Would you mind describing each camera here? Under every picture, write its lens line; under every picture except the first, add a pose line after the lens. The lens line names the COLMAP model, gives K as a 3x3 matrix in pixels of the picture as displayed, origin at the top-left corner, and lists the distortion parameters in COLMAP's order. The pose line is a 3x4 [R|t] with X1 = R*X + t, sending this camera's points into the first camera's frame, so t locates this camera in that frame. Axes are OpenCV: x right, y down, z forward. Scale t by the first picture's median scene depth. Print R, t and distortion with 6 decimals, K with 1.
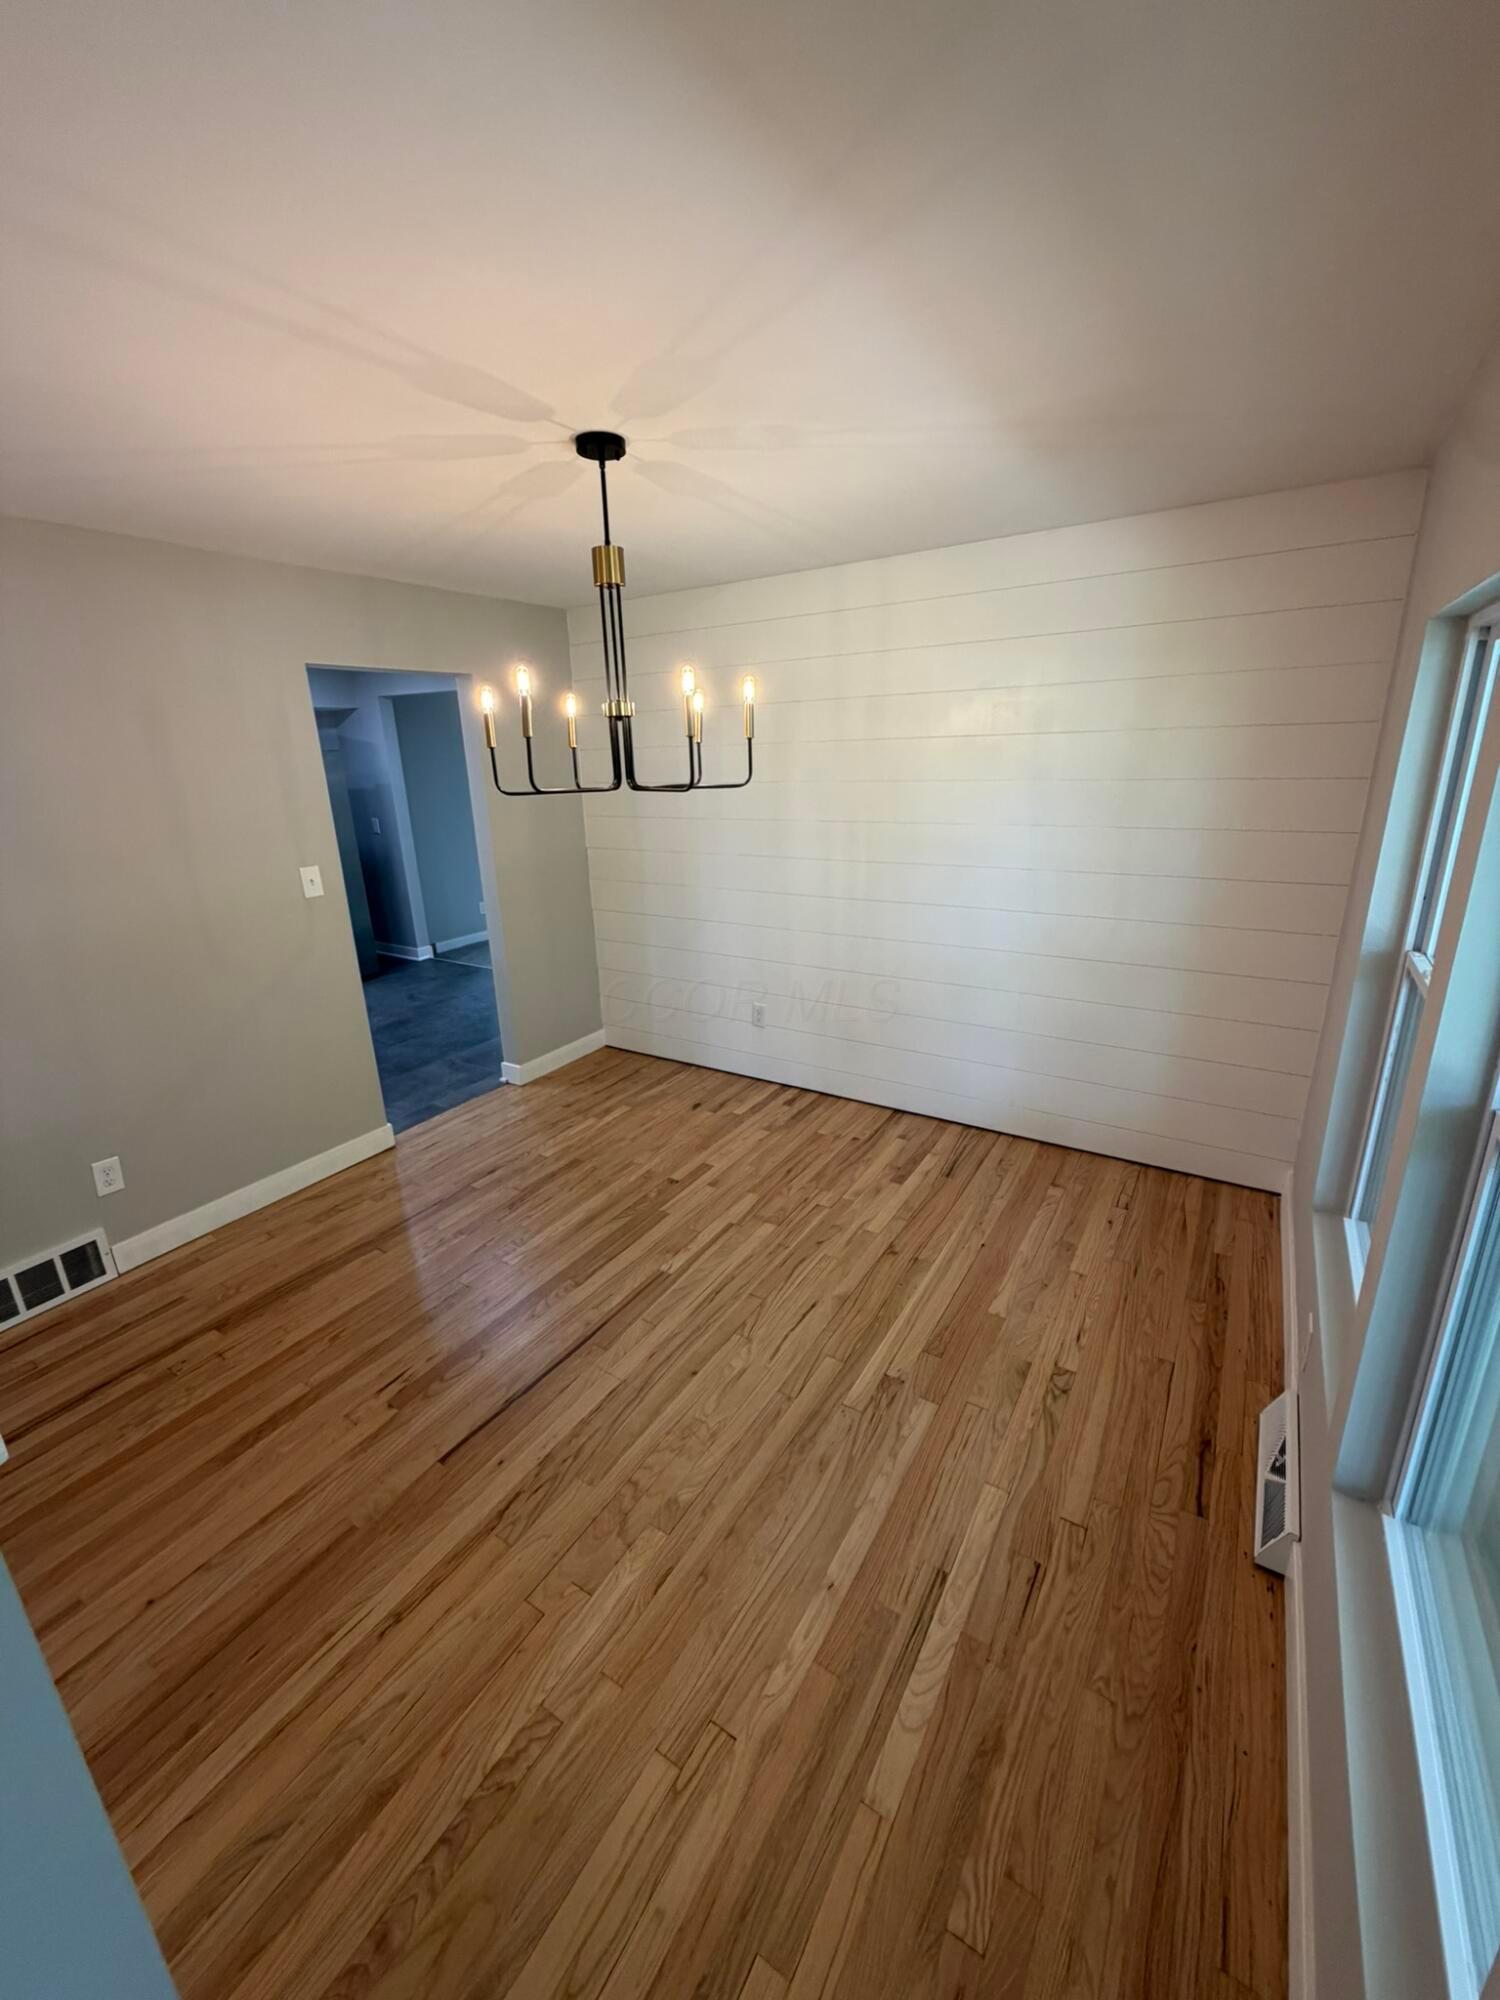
lens RADIAL K [[800.5, 0, 752.2], [0, 800.5, 989.2], [0, 0, 1]] dist [0.000898, -0.000578]
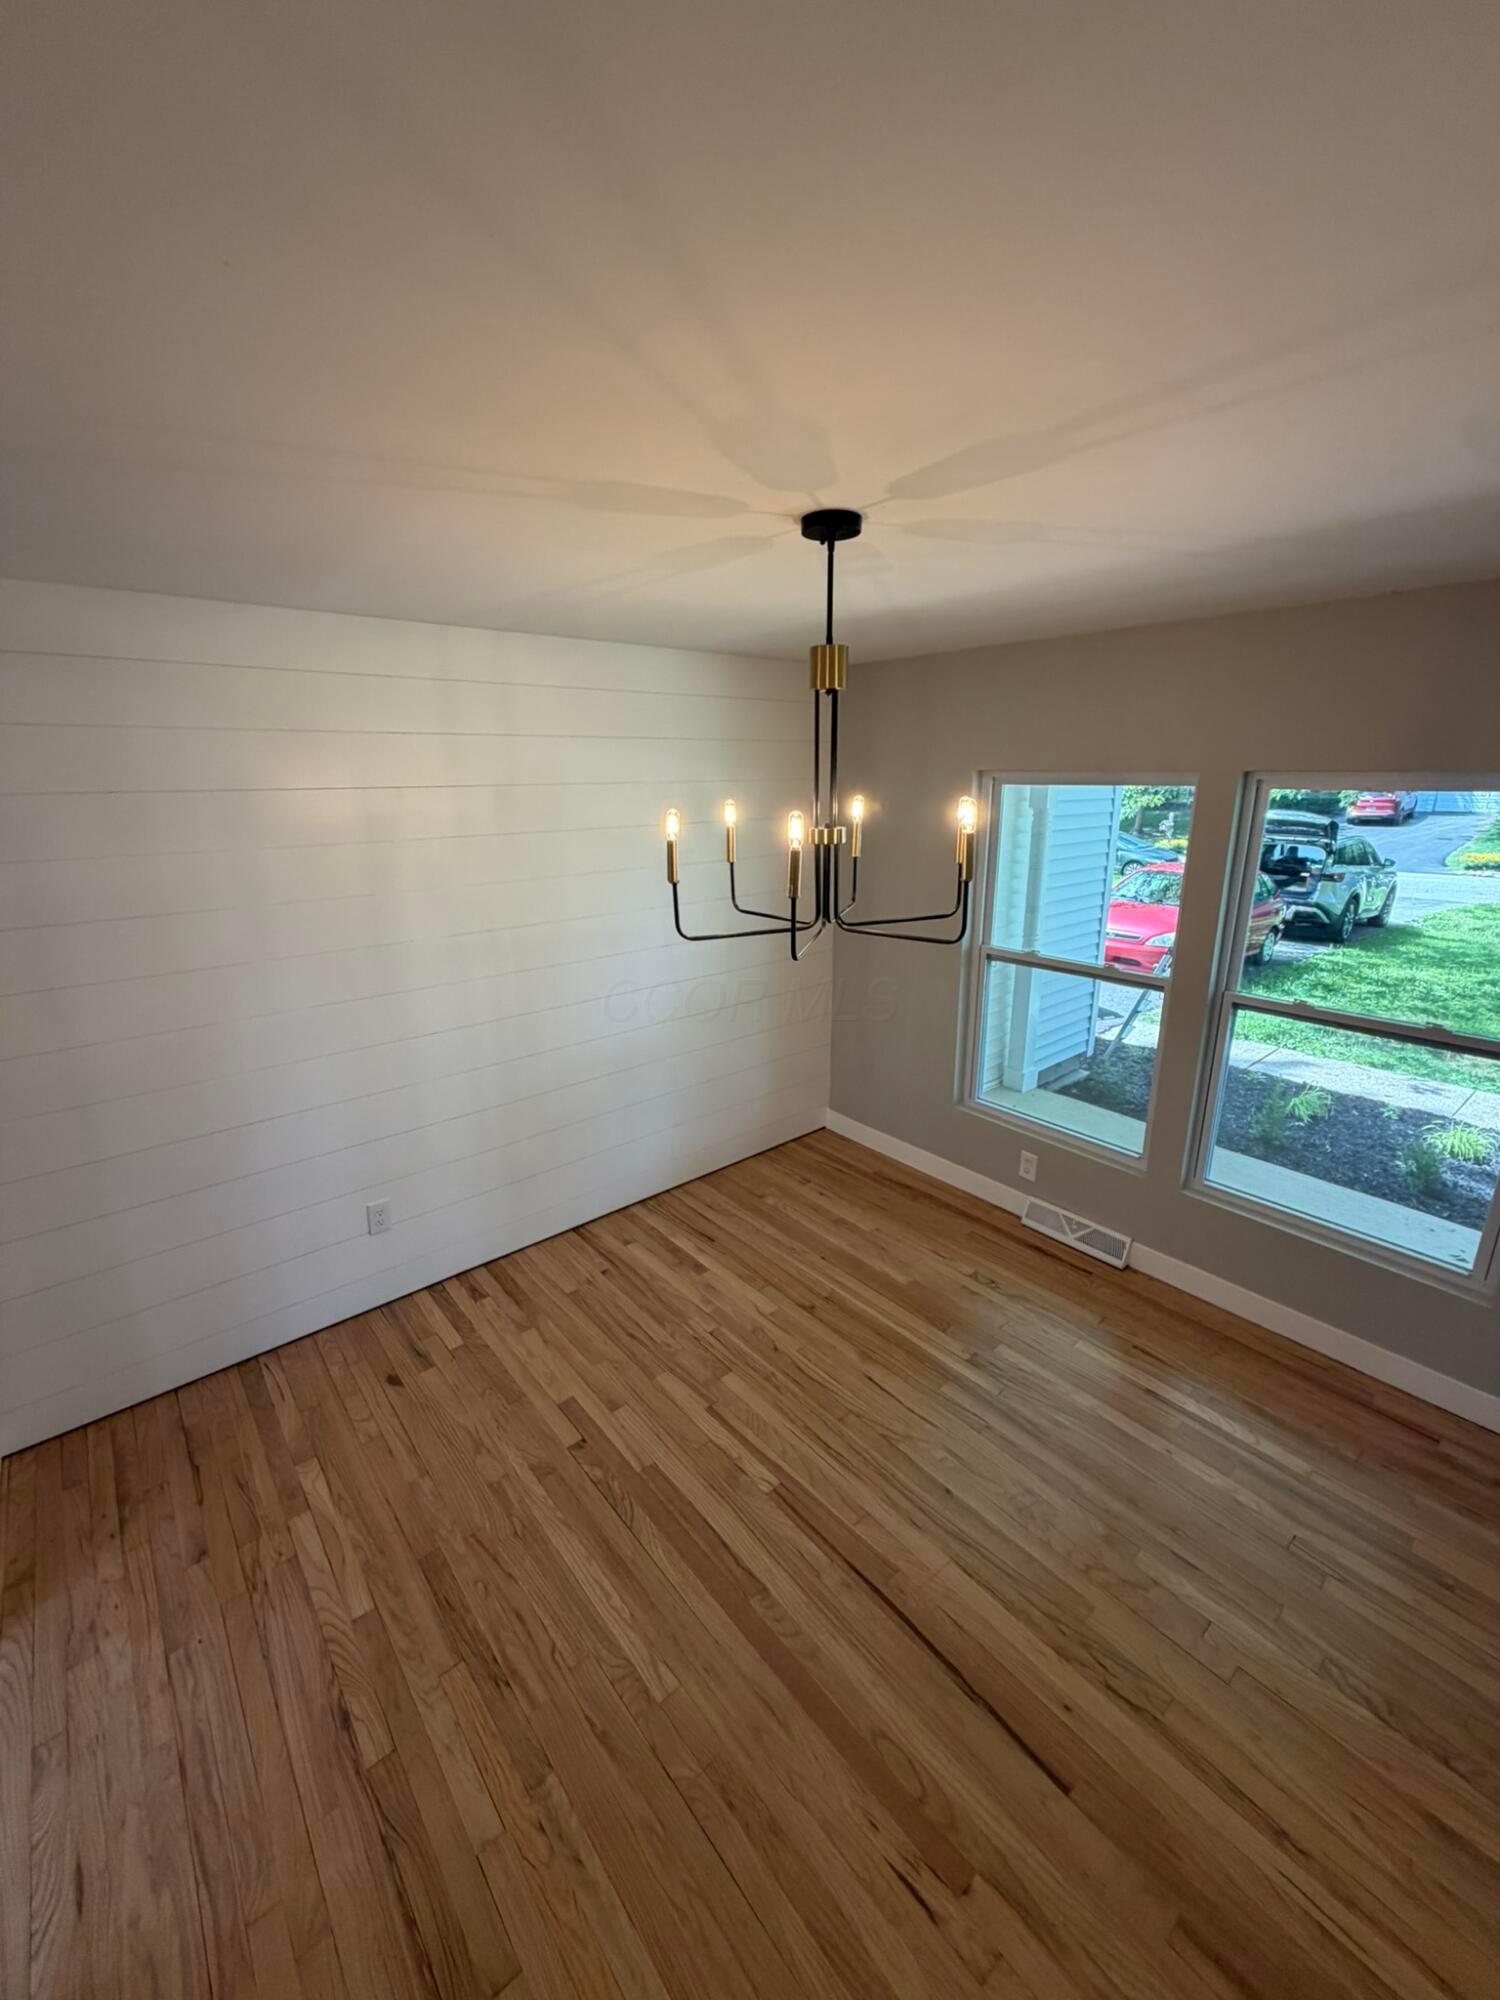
lens RADIAL K [[798.6, 0, 748.7], [0, 798.6, 988.1], [0, 0, 1]] dist [-0.002524, 0.000818]
pose [[0.302060, -0.225560, 0.926219, -0.799459], [0.274796, 0.950964, 0.141969, -0.271993], [-0.912823, 0.211638, 0.349231, 0.660882]]
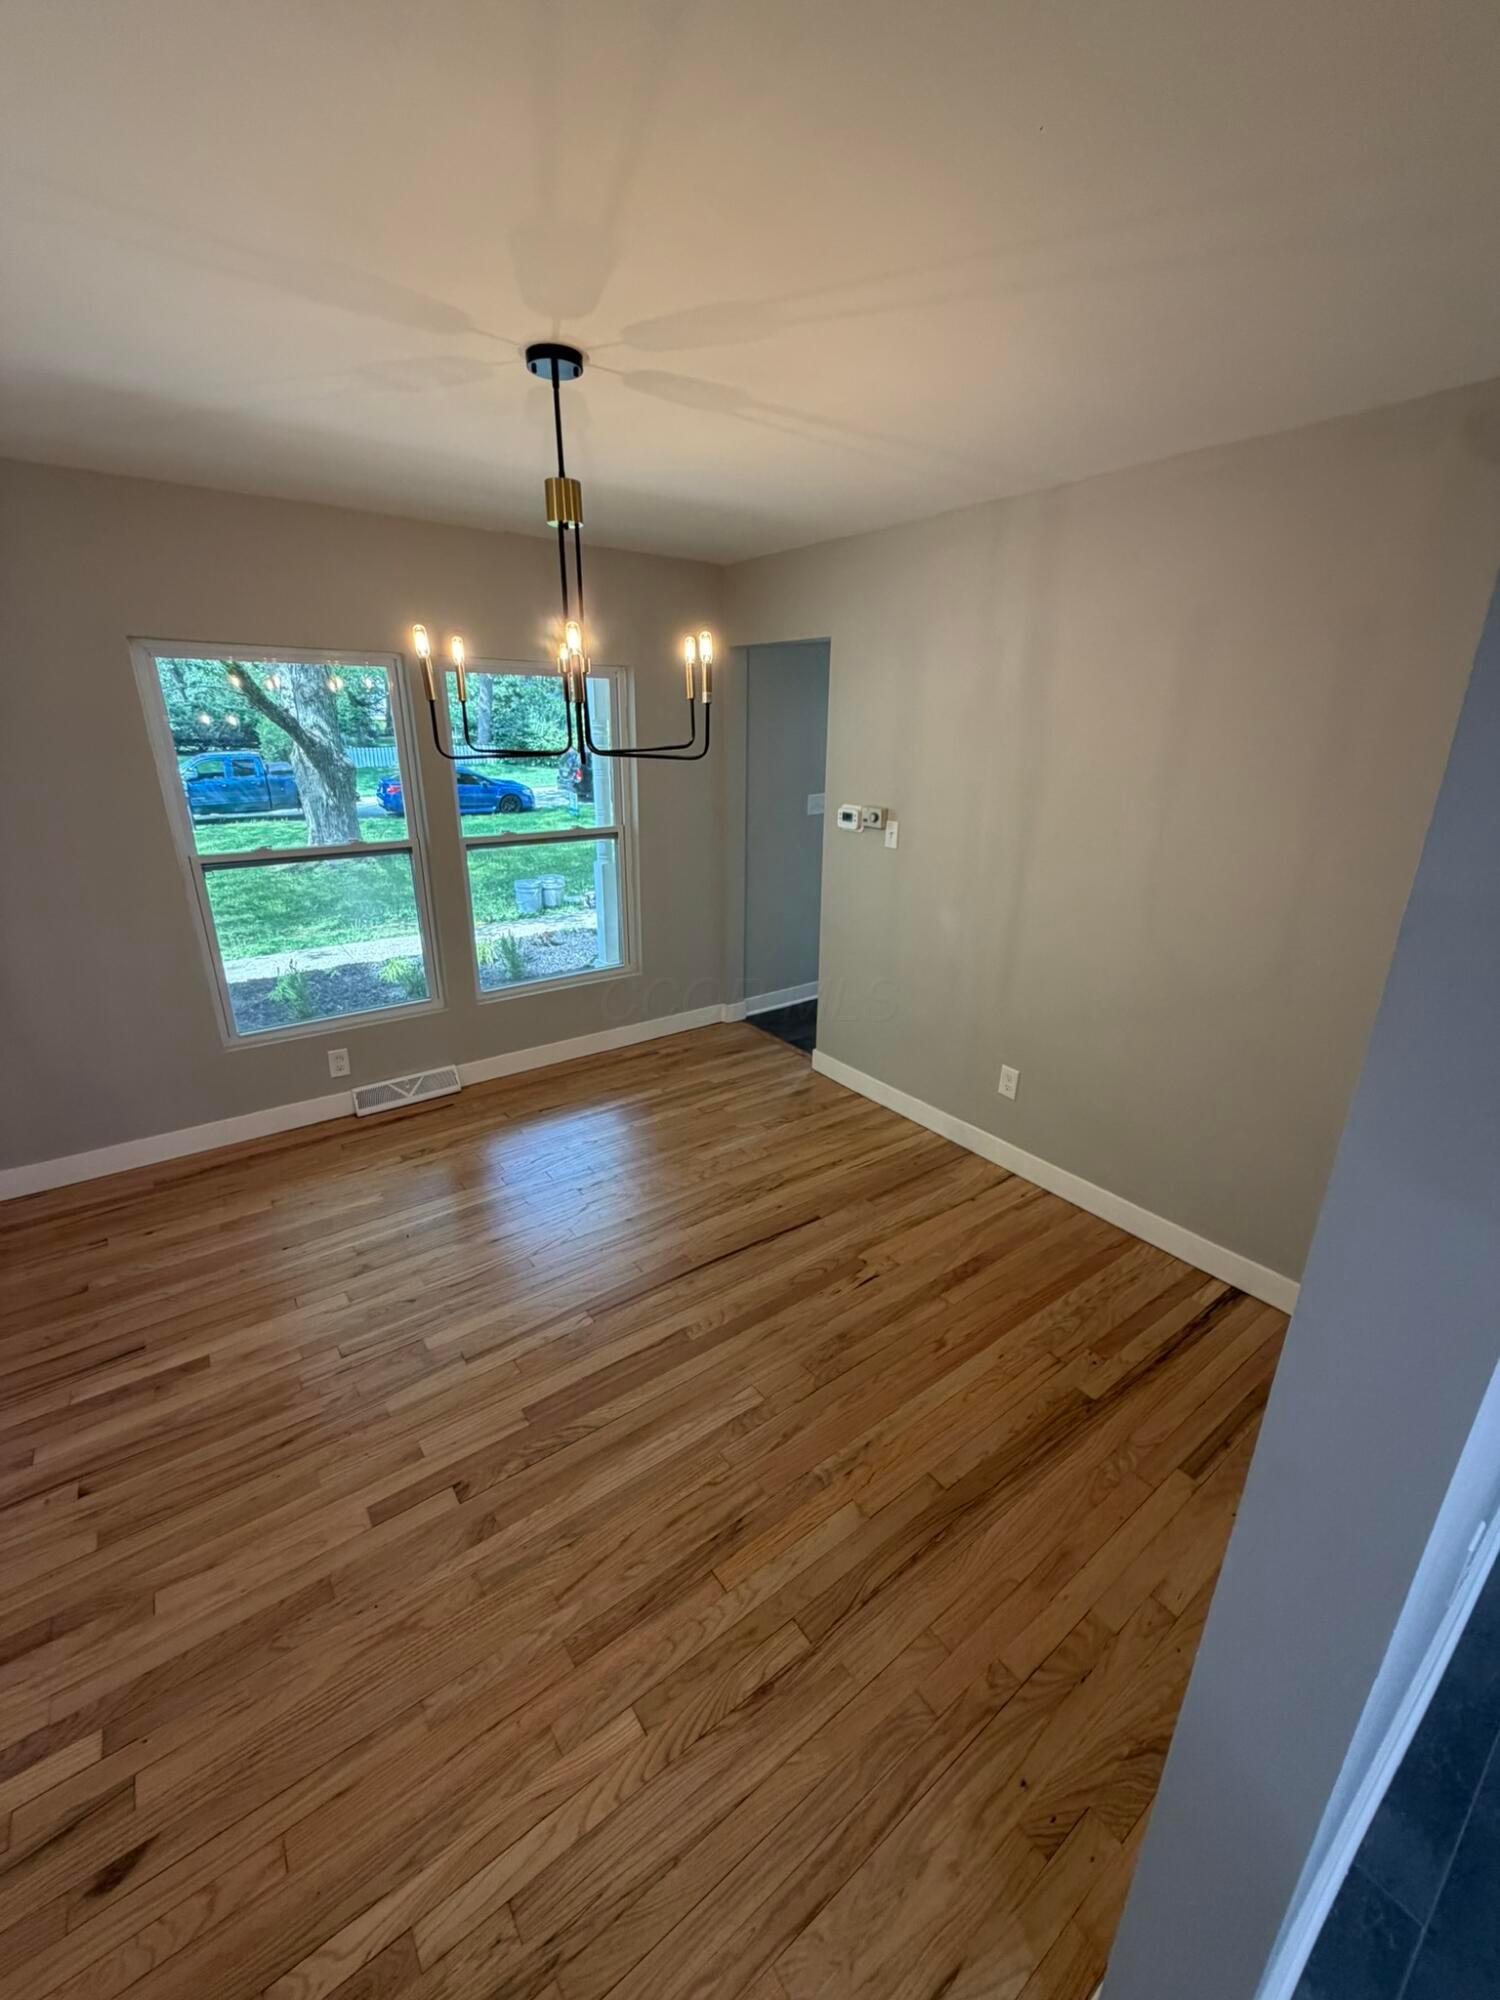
lens RADIAL K [[798.6, 0, 748.7], [0, 798.6, 988.1], [0, 0, 1]] dist [-0.002524, 0.000818]
pose [[-0.931071, -0.097908, 0.351456, -0.569620], [0.121671, 0.824845, 0.552112, -0.422574], [-0.343953, 0.556817, -0.756076, 1.471343]]
